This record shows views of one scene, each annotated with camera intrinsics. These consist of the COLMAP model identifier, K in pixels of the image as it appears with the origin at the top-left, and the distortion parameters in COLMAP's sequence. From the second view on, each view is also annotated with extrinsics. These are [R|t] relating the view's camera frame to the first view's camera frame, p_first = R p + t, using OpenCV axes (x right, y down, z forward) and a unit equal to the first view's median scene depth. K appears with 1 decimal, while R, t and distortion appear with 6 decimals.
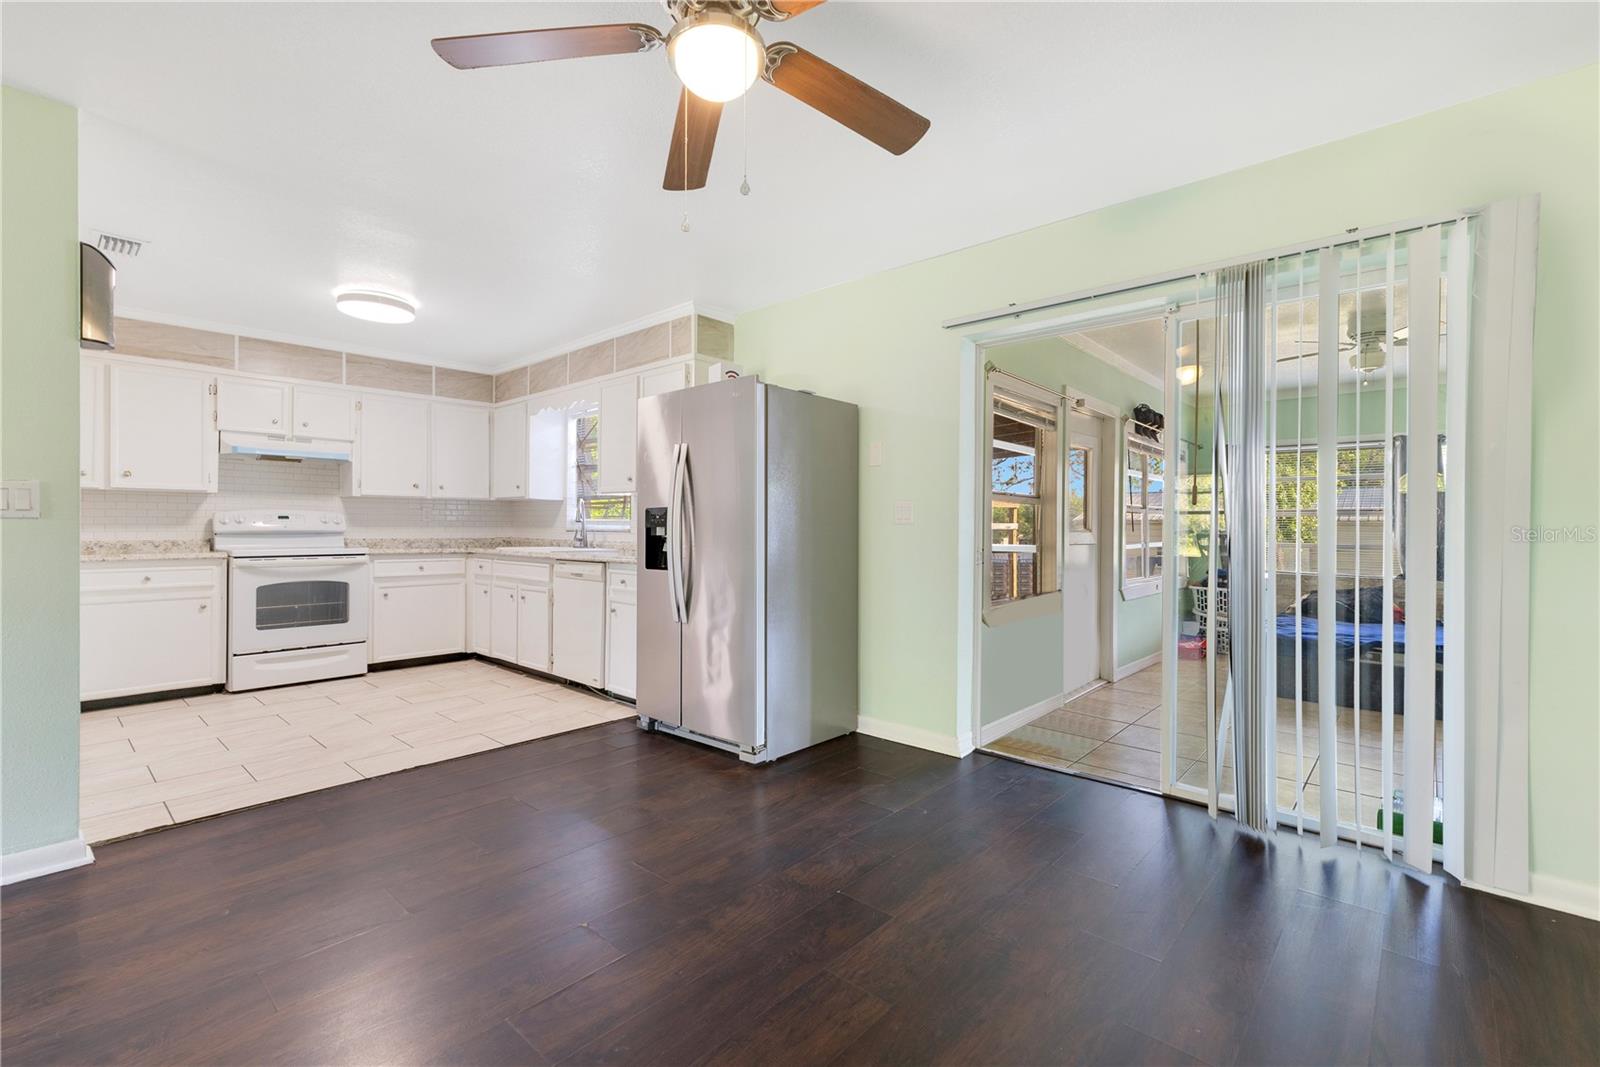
lens RADIAL K [[675.8, 0, 754.7], [0, 675.8, 519.4], [0, 0, 1]] dist [0.010650, -0.000077]
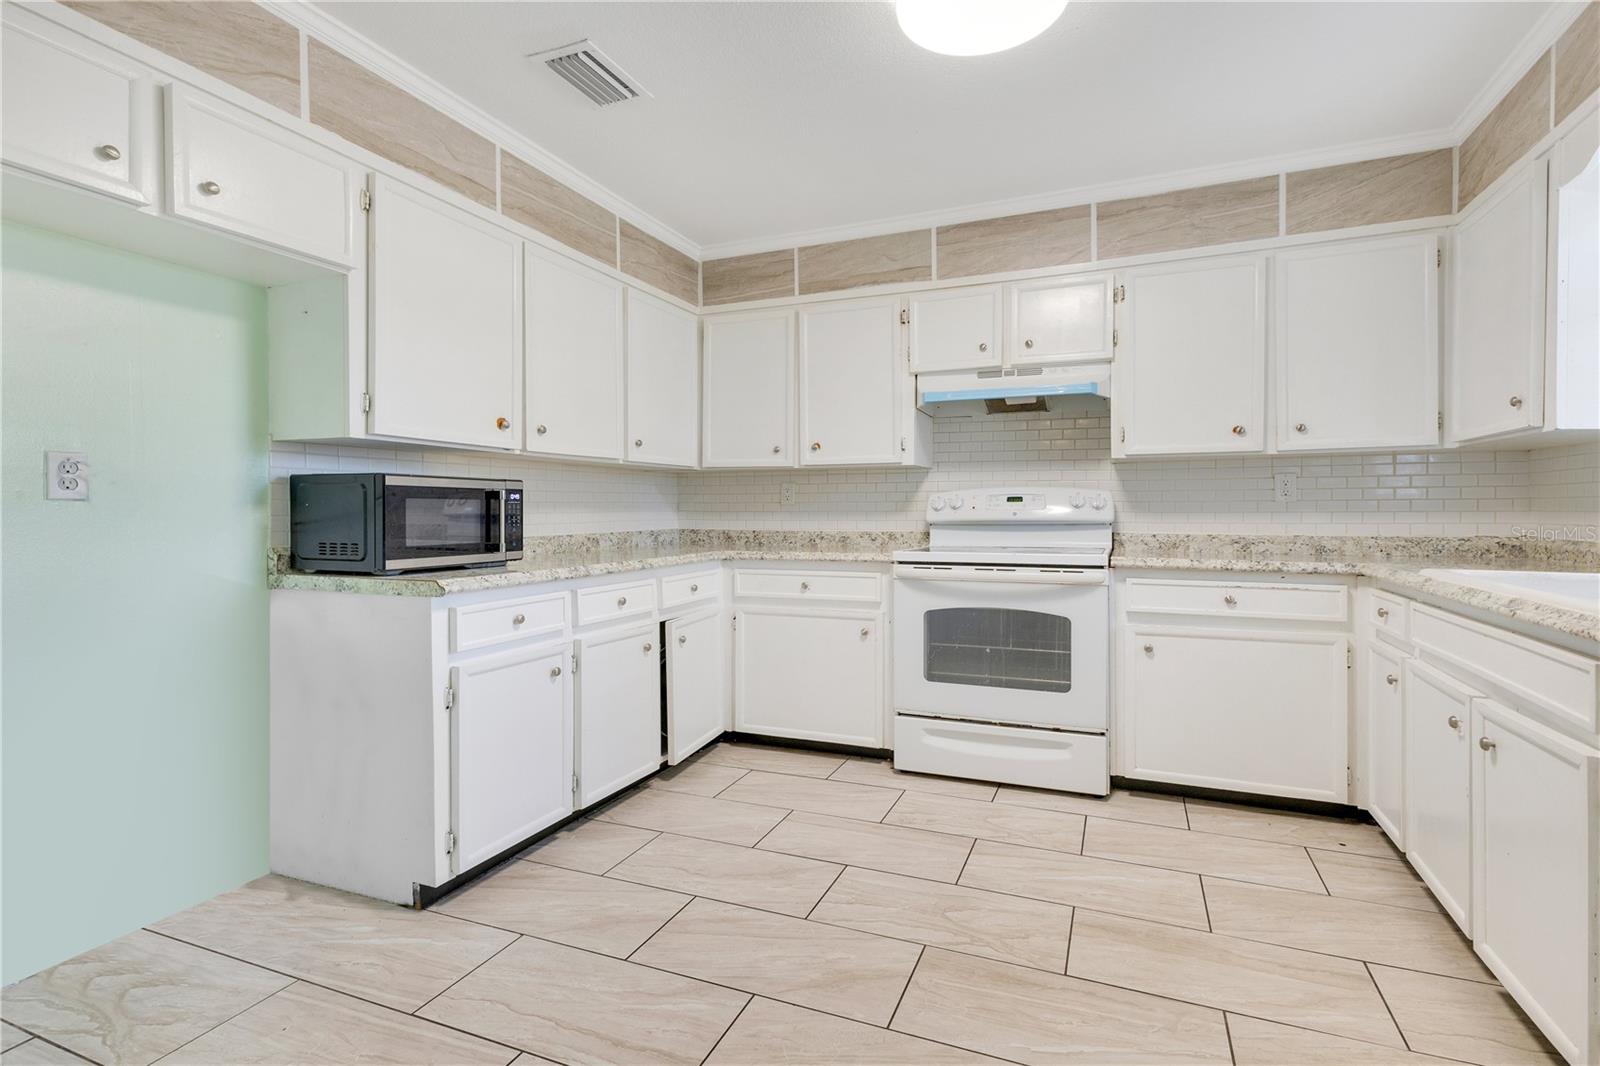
lens RADIAL K [[790.9, 0, 667.5], [0, 790.9, 525.6], [0, 0, 1]] dist [0.004377, -0.000036]
pose [[0.354023, 0.010964, -0.935173, -0.124201], [0.015663, 0.999722, 0.017650, 0.004022], [0.935106, -0.020896, 0.353752, 0.472012]]
